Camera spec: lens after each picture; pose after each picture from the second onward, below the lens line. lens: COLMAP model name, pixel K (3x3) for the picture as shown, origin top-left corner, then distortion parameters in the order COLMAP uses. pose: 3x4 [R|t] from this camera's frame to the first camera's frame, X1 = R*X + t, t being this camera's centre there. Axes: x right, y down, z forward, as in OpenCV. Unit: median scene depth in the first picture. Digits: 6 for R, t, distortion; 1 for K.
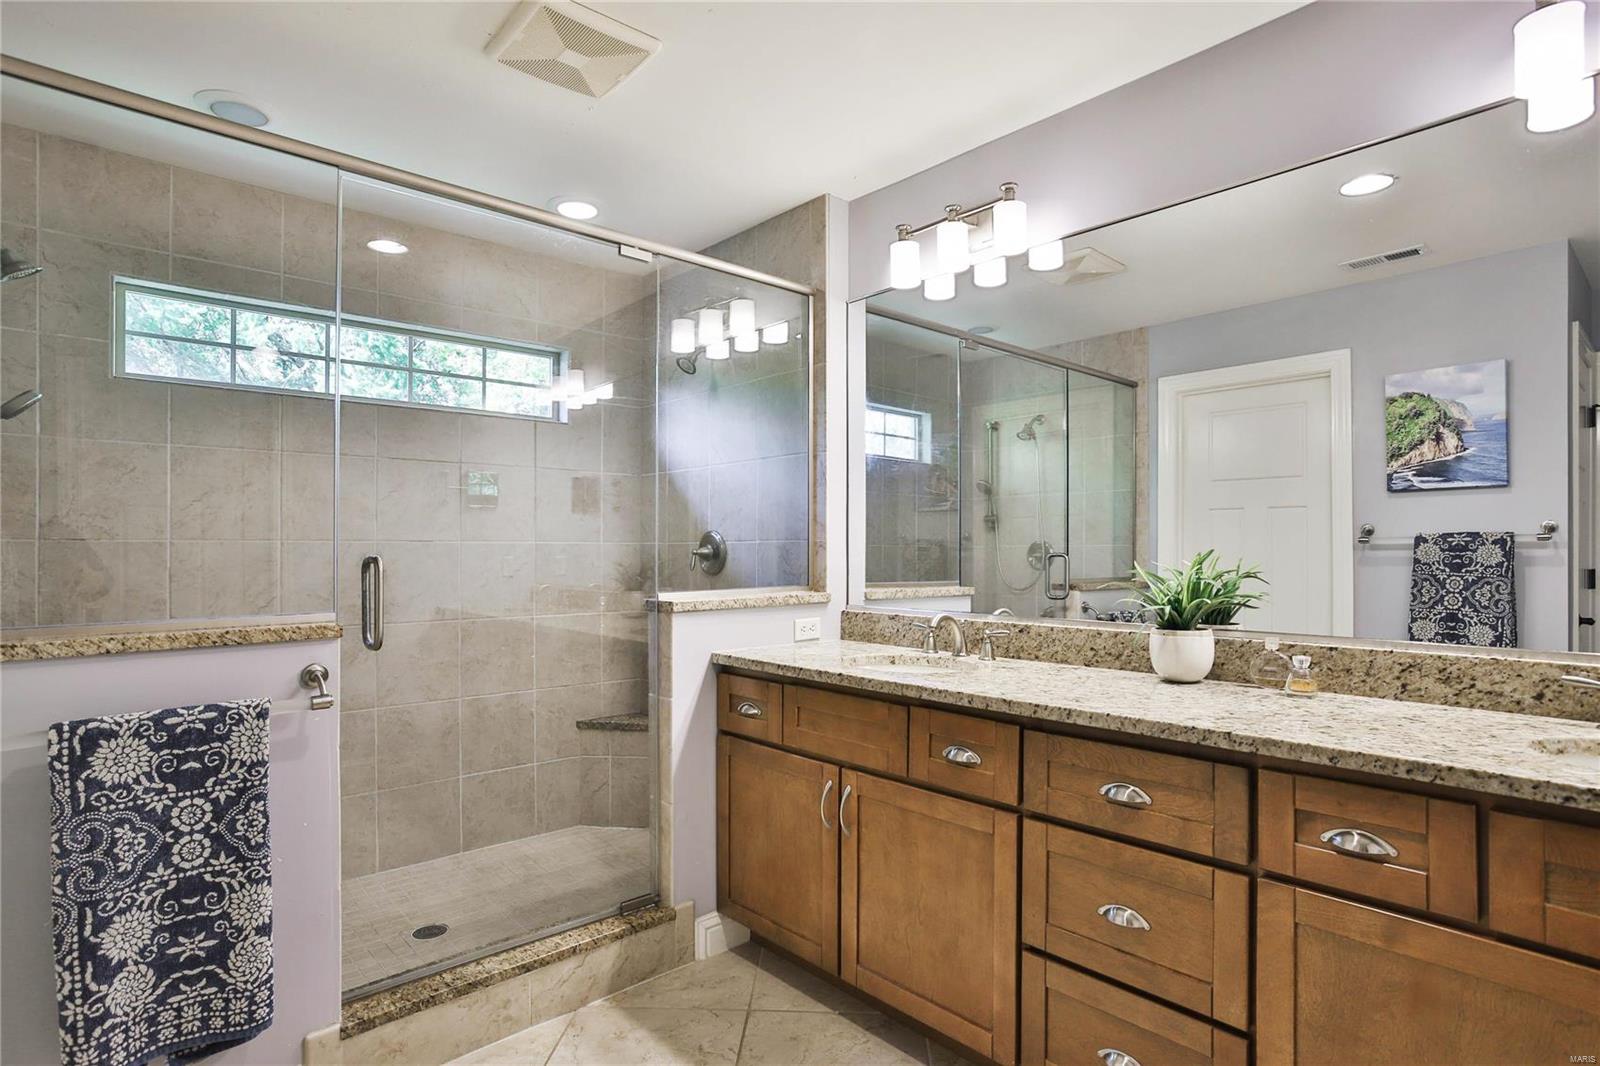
lens RADIAL K [[837.3, 0, 792.1], [0, 837.3, 538.9], [0, 0, 1]] dist [-0.054033, 0.034934]
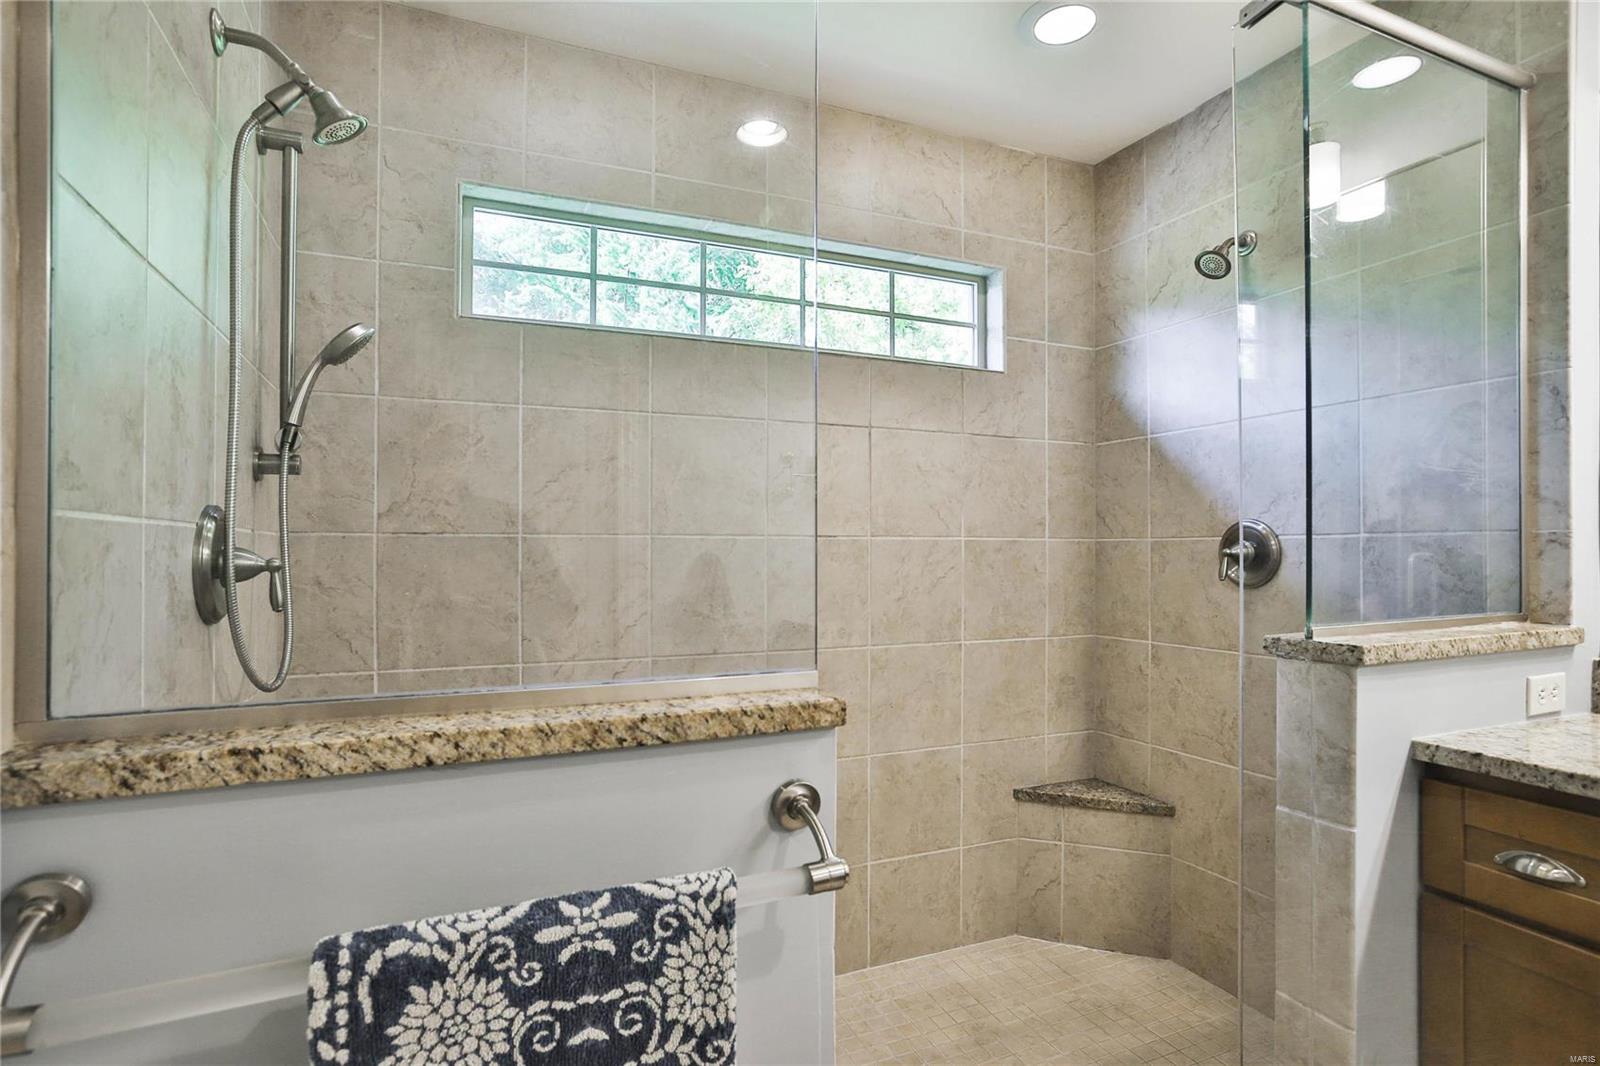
lens RADIAL K [[846.5, 0, 813.1], [0, 846.5, 539.1], [0, 0, 1]] dist [-0.061952, 0.044085]
pose [[0.954325, -0.002368, -0.298762, -0.422958], [0.002090, 0.999997, -0.001249, 0.011008], [0.298764, 0.000567, 0.954327, 0.534454]]
